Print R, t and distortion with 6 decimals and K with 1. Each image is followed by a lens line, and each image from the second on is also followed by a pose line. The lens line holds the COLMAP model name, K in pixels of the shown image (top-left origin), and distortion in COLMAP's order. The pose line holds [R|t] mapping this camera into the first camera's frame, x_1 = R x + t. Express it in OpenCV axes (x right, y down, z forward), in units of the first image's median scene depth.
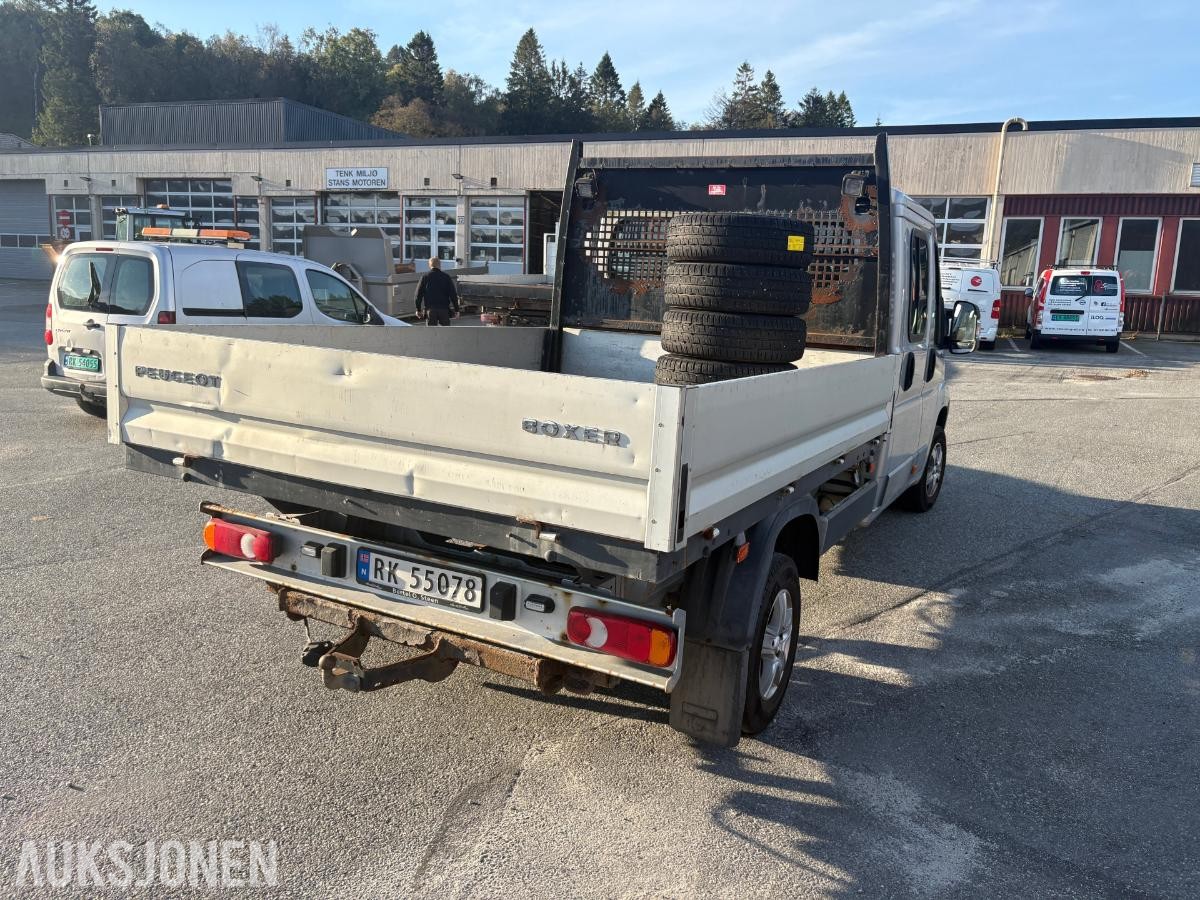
lens RADIAL K [[909.0, 0, 603.6], [0, 909.0, 454.2], [0, 0, 1]] dist [0.040552, -0.038300]
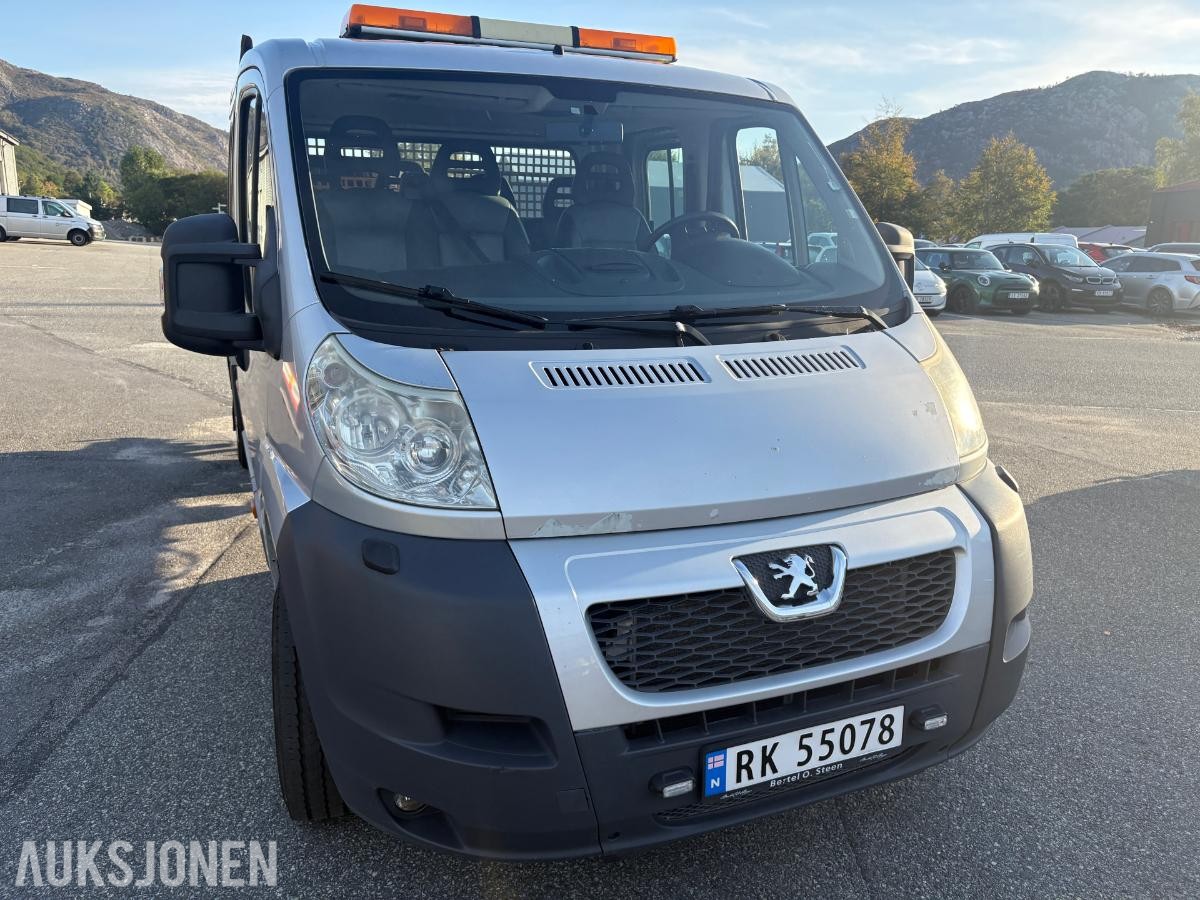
lens RADIAL K [[905.4, 0, 606.4], [0, 905.4, 448.4], [0, 0, 1]] dist [0.066106, -0.080064]
pose [[-0.633548, 0.121268, -0.764141, 0.766023], [-0.190156, 0.932942, 0.305714, -0.290320], [0.749972, 0.338990, -0.568003, 1.778237]]
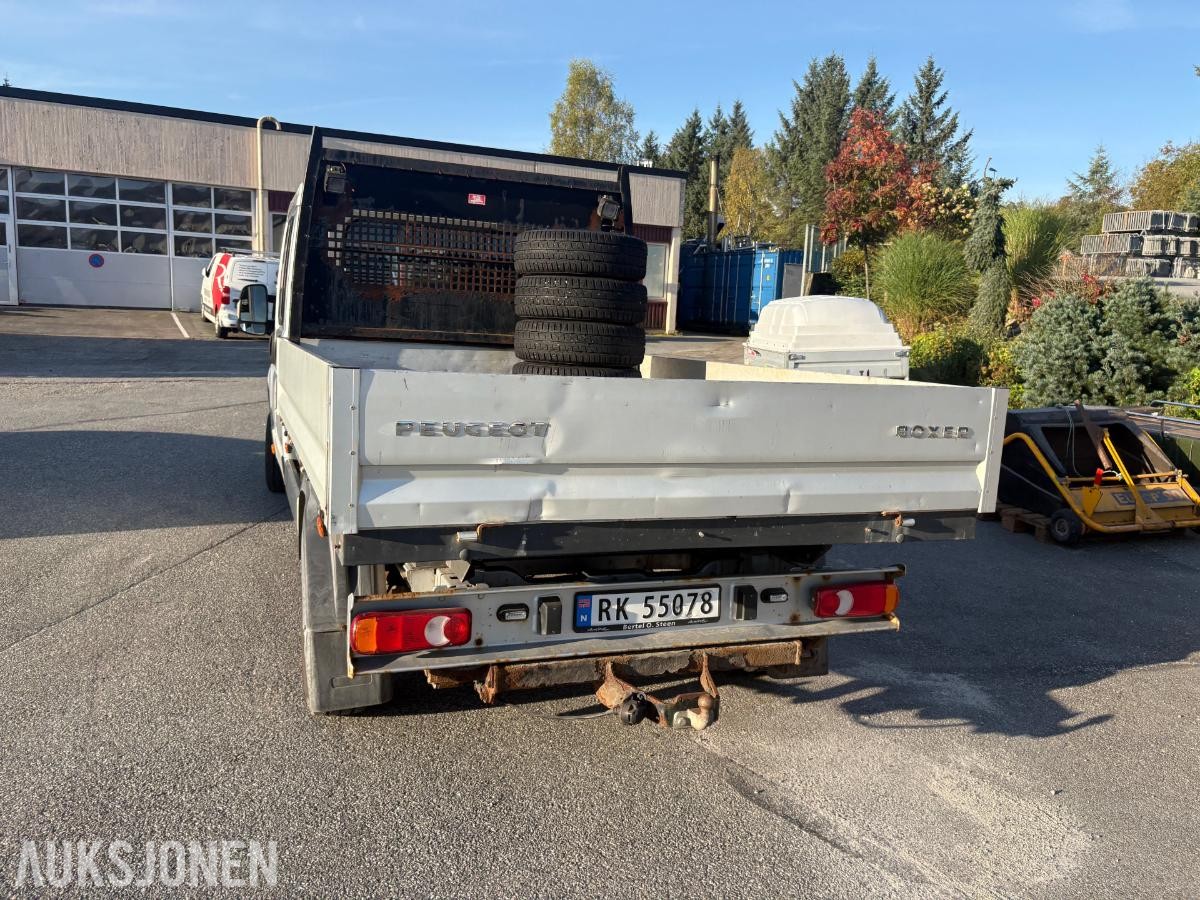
lens RADIAL K [[903.3, 0, 597.8], [0, 903.3, 460.6], [0, 0, 1]] dist [0.044420, -0.046958]
pose [[0.659615, -0.134649, 0.739444, -0.579218], [0.118517, 0.990147, 0.074579, -0.061080], [-0.742201, 0.038443, 0.669074, 0.236569]]
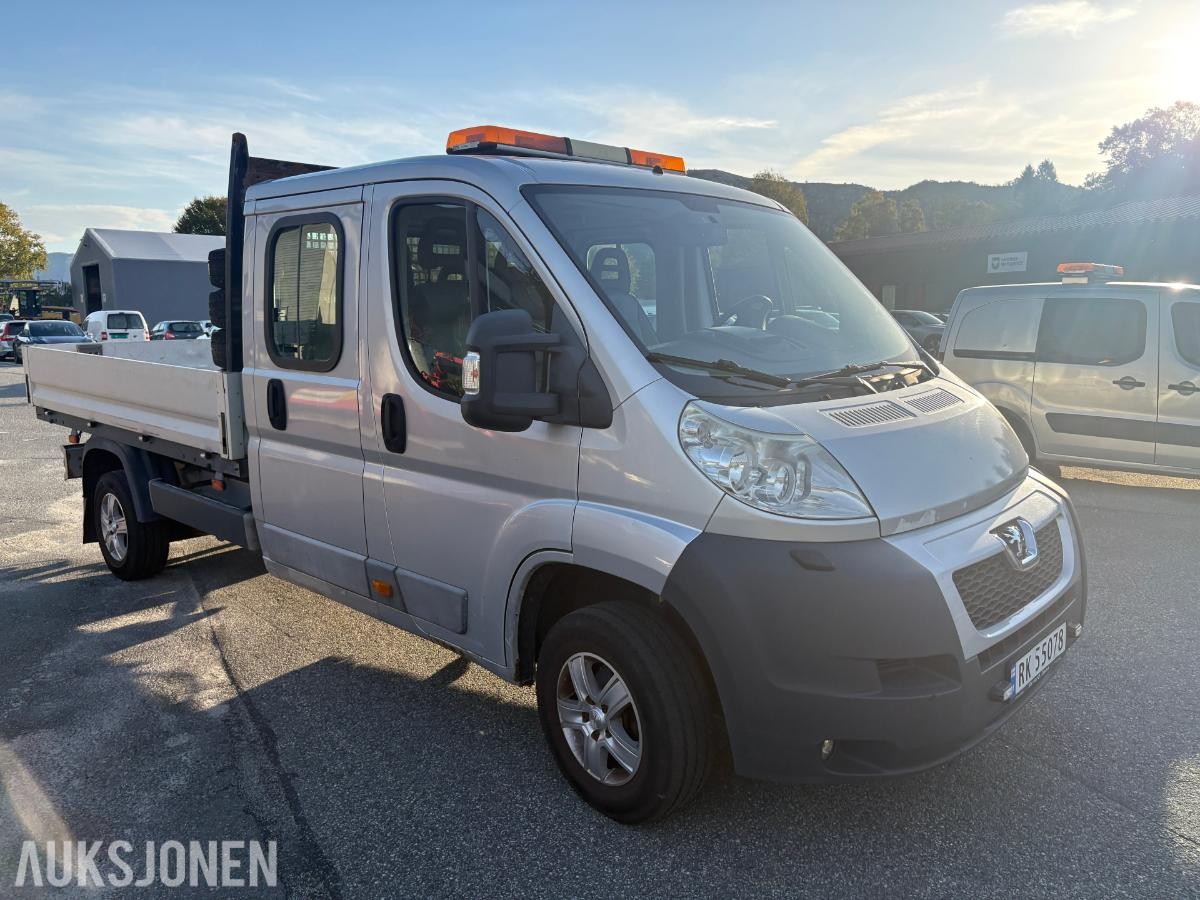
lens RADIAL K [[911.4, 0, 600.0], [0, 911.4, 450.0], [0, 0, 1]] dist [0.046198, -0.049955]
pose [[-0.265868, 0.102761, -0.958517, 1.045028], [-0.181165, 0.971260, 0.154378, -0.230351], [0.946833, 0.214694, -0.239610, 1.507179]]
